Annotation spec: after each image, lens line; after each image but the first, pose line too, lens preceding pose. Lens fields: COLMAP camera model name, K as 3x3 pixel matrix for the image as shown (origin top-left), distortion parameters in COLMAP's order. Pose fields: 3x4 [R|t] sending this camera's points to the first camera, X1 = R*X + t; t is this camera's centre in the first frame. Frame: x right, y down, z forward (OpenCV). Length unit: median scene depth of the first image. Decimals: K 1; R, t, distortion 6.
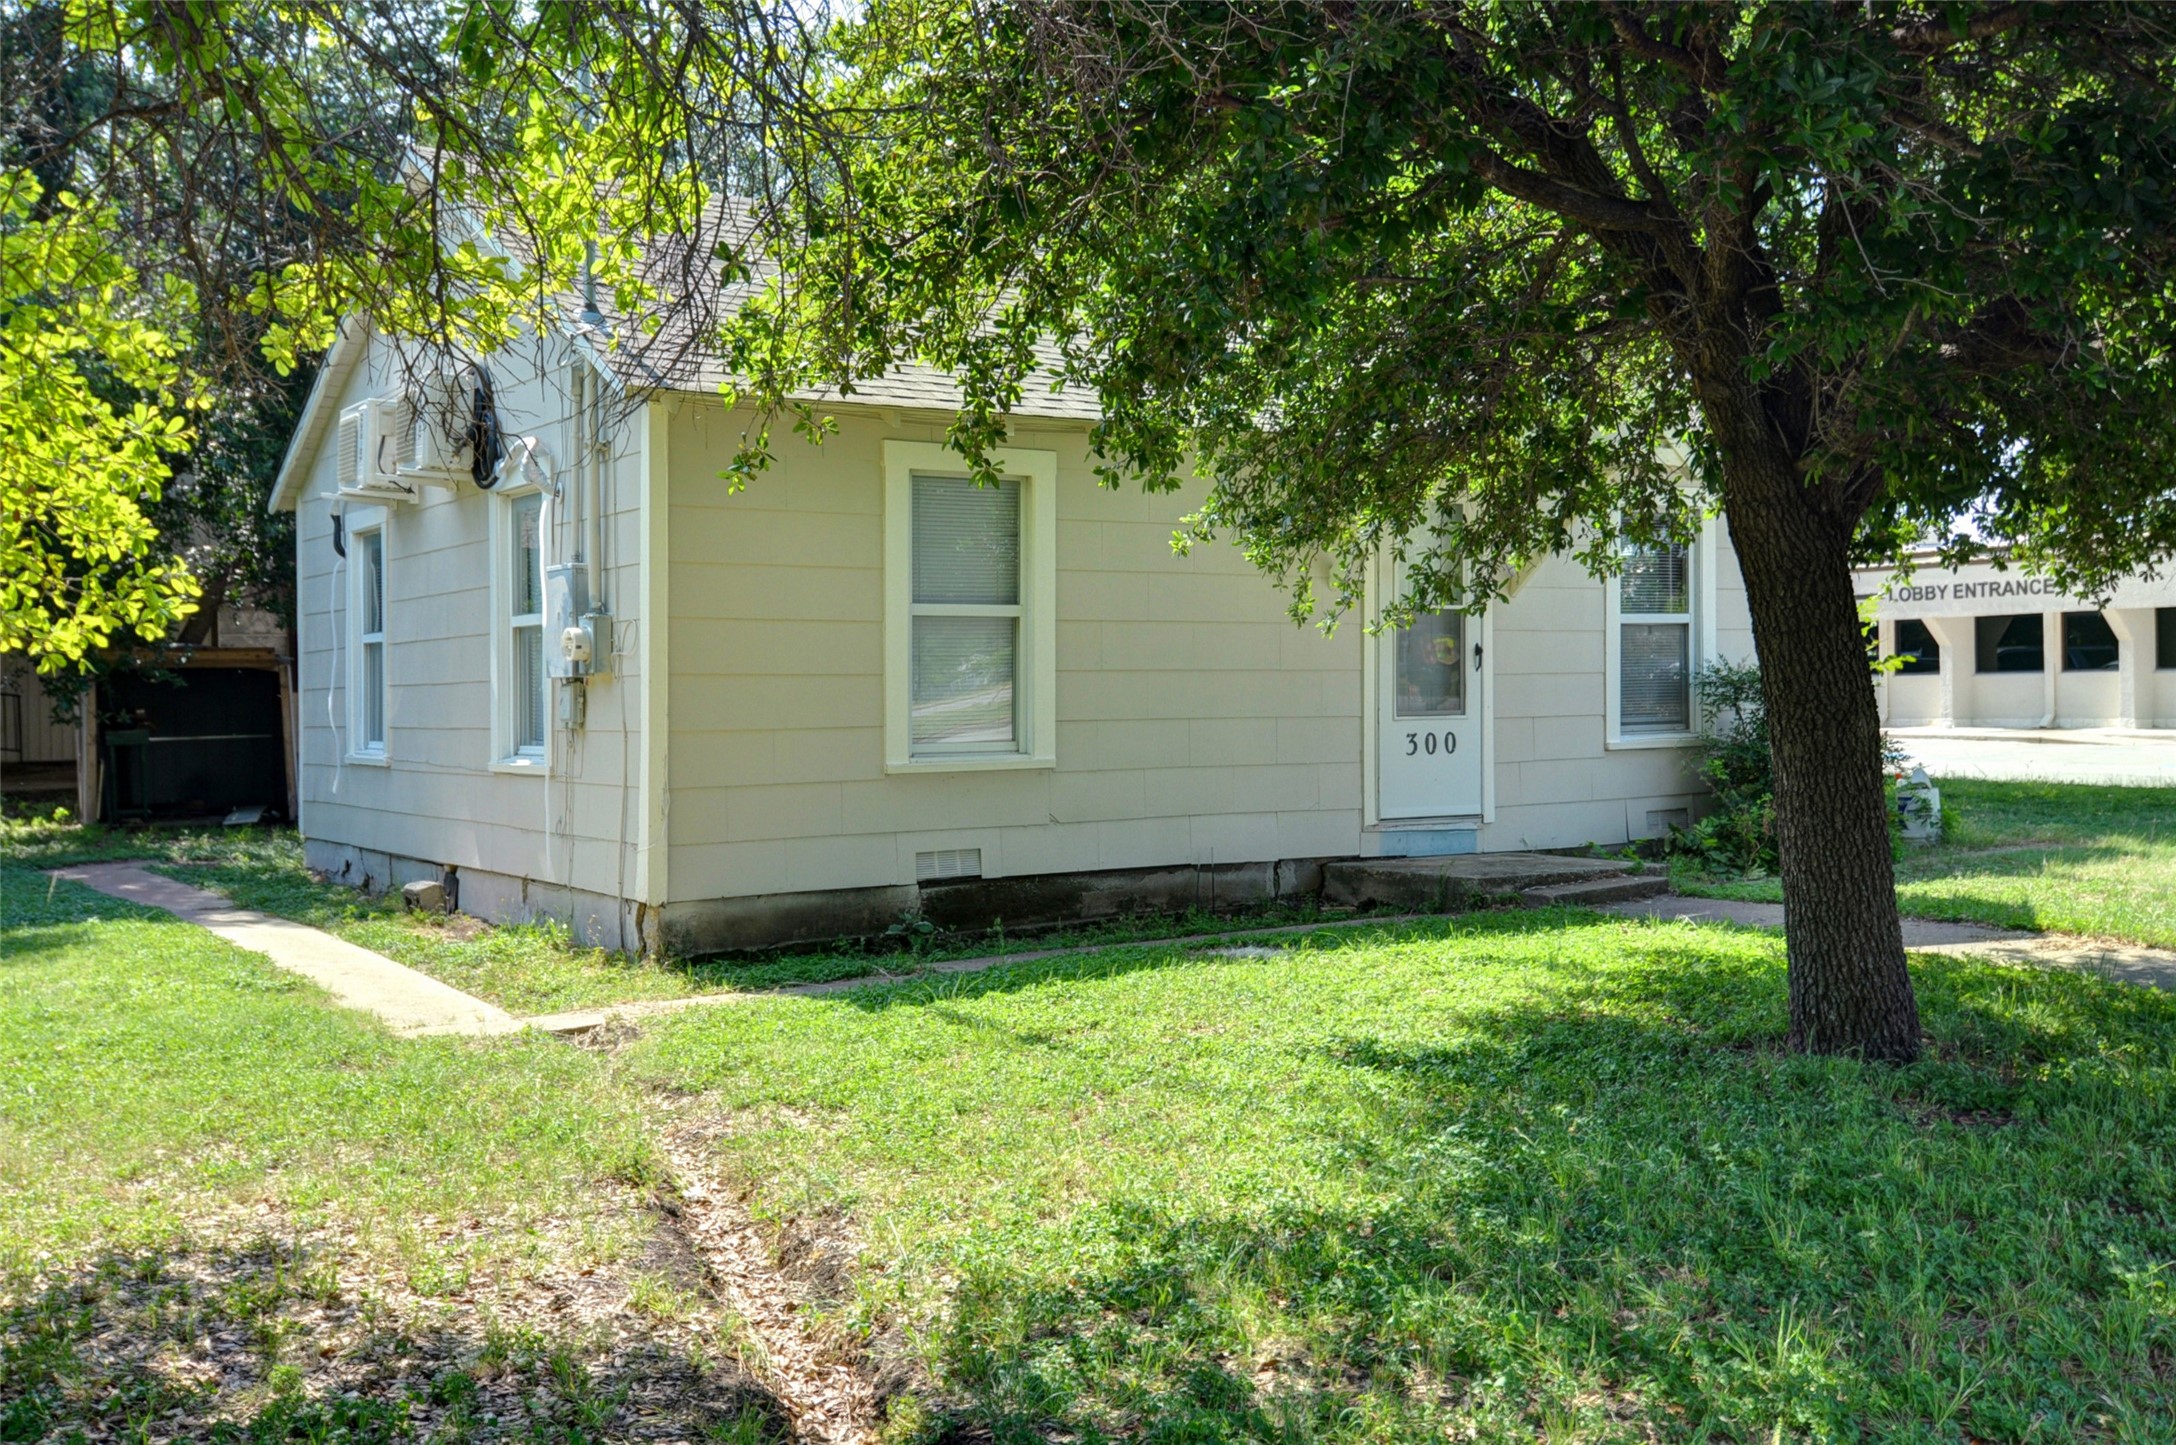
lens RADIAL K [[2201.8, 0, 1088.0], [0, 2201.8, 722.5], [0, 0, 1]] dist [-0.016751, -0.005120]
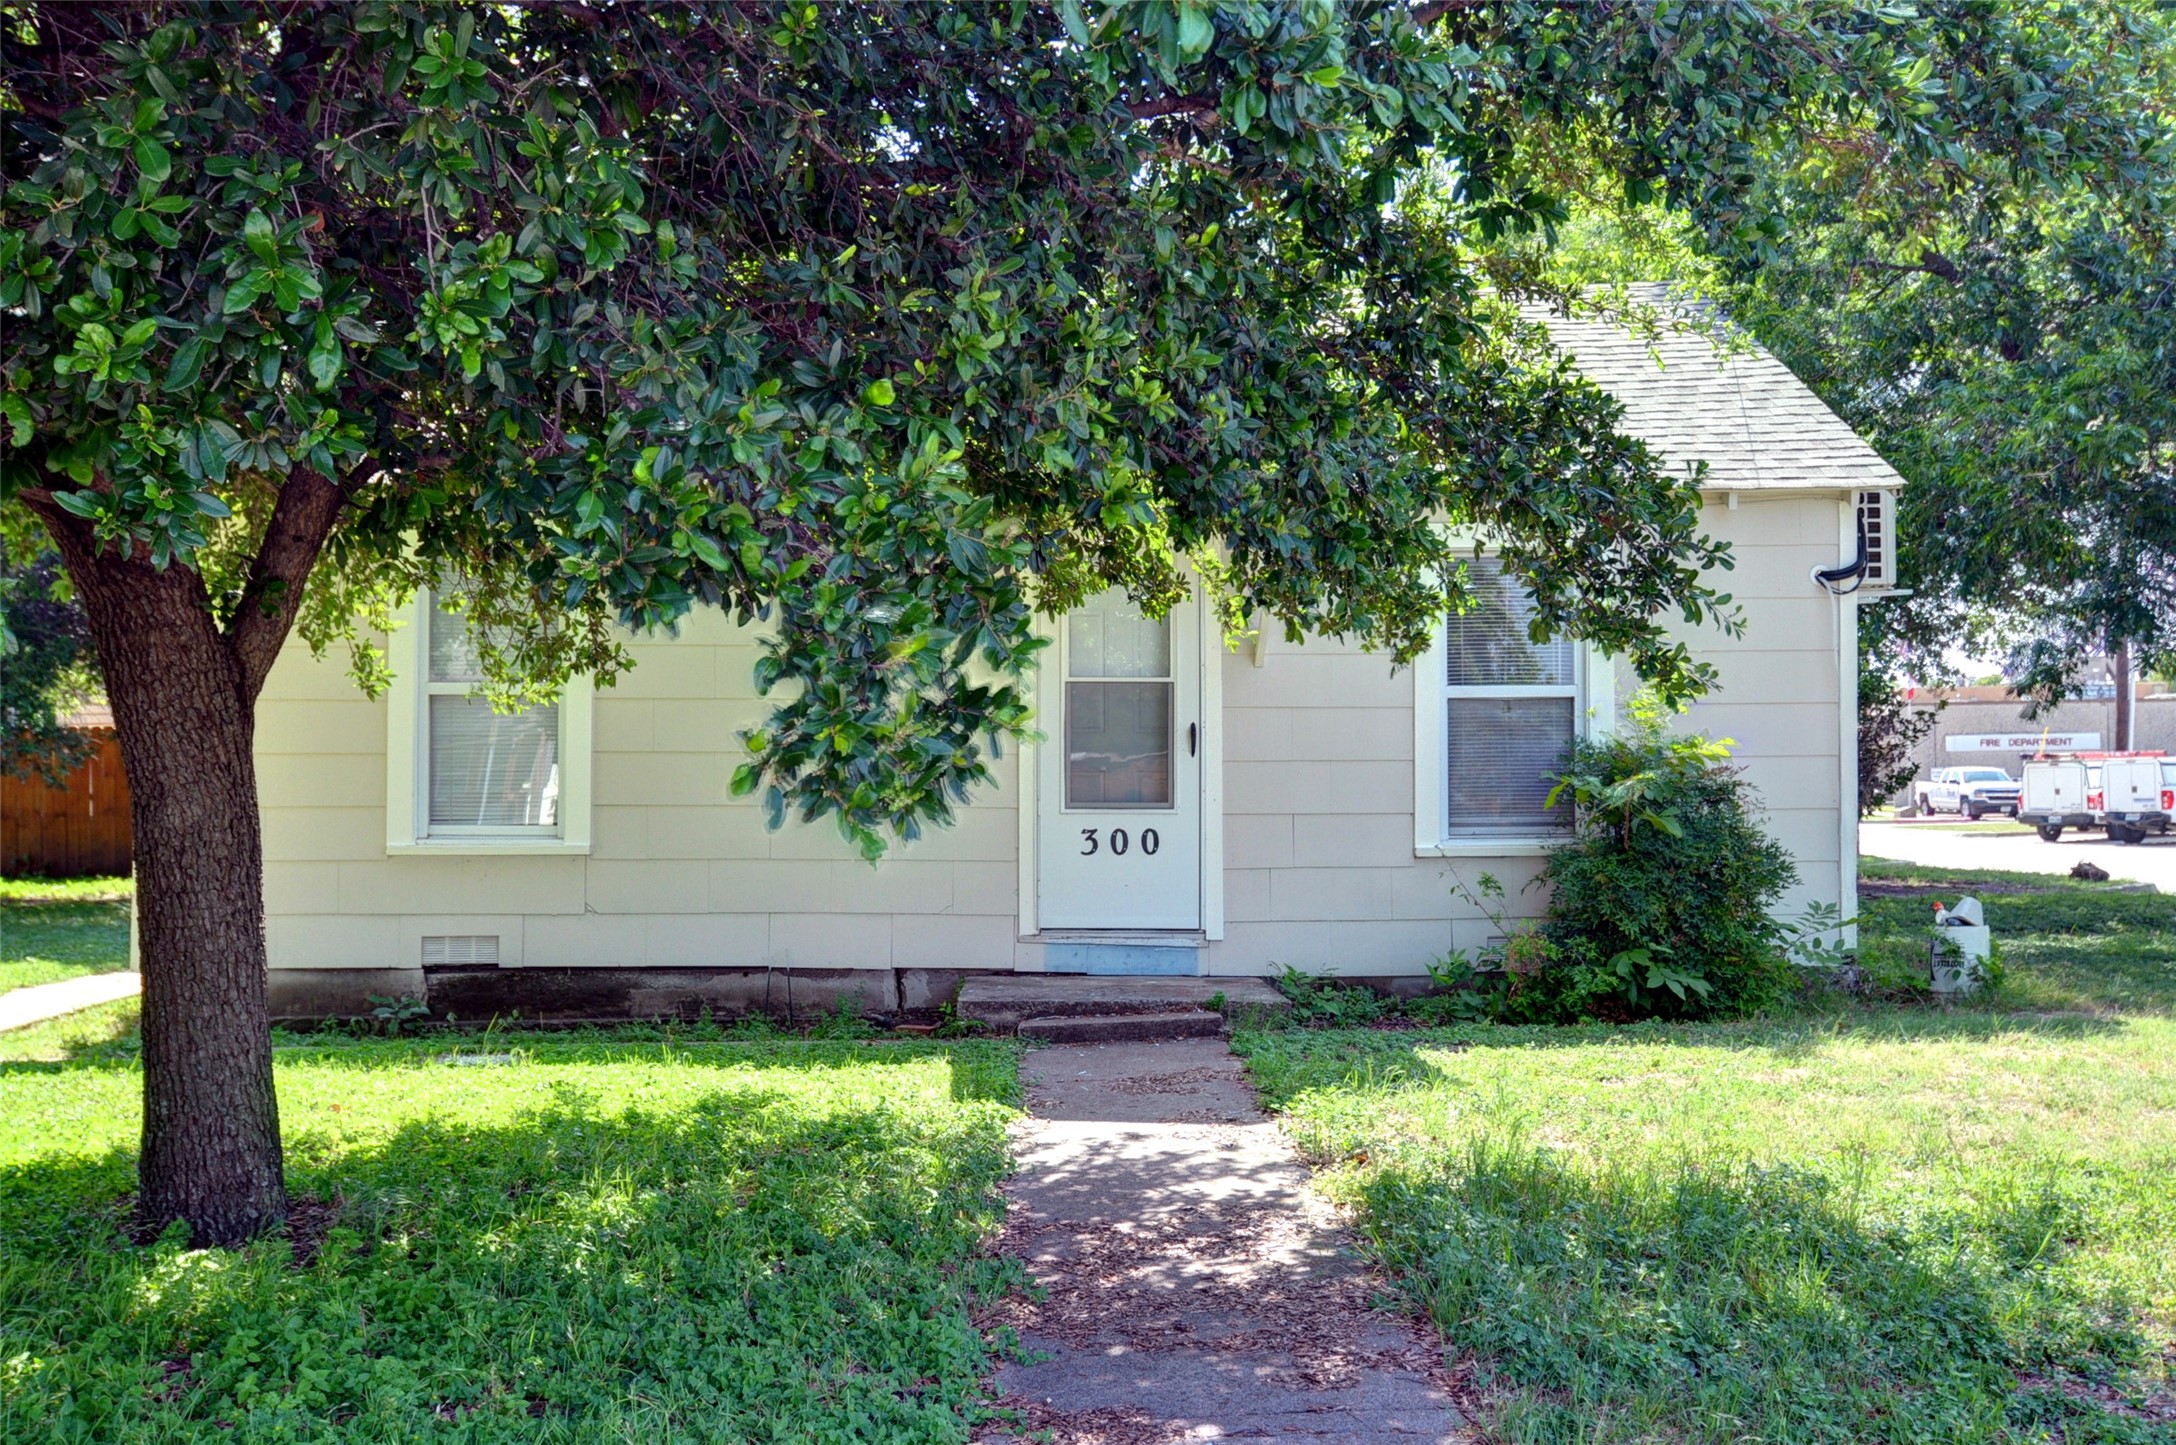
lens RADIAL K [[2201.8, 0, 1088.0], [0, 2201.8, 722.5], [0, 0, 1]] dist [-0.016751, -0.005120]
pose [[0.853305, -0.003758, -0.521399, 0.609942], [-0.018862, 0.999097, -0.038070, -0.003925], [0.521071, 0.042320, 0.852463, 0.281344]]
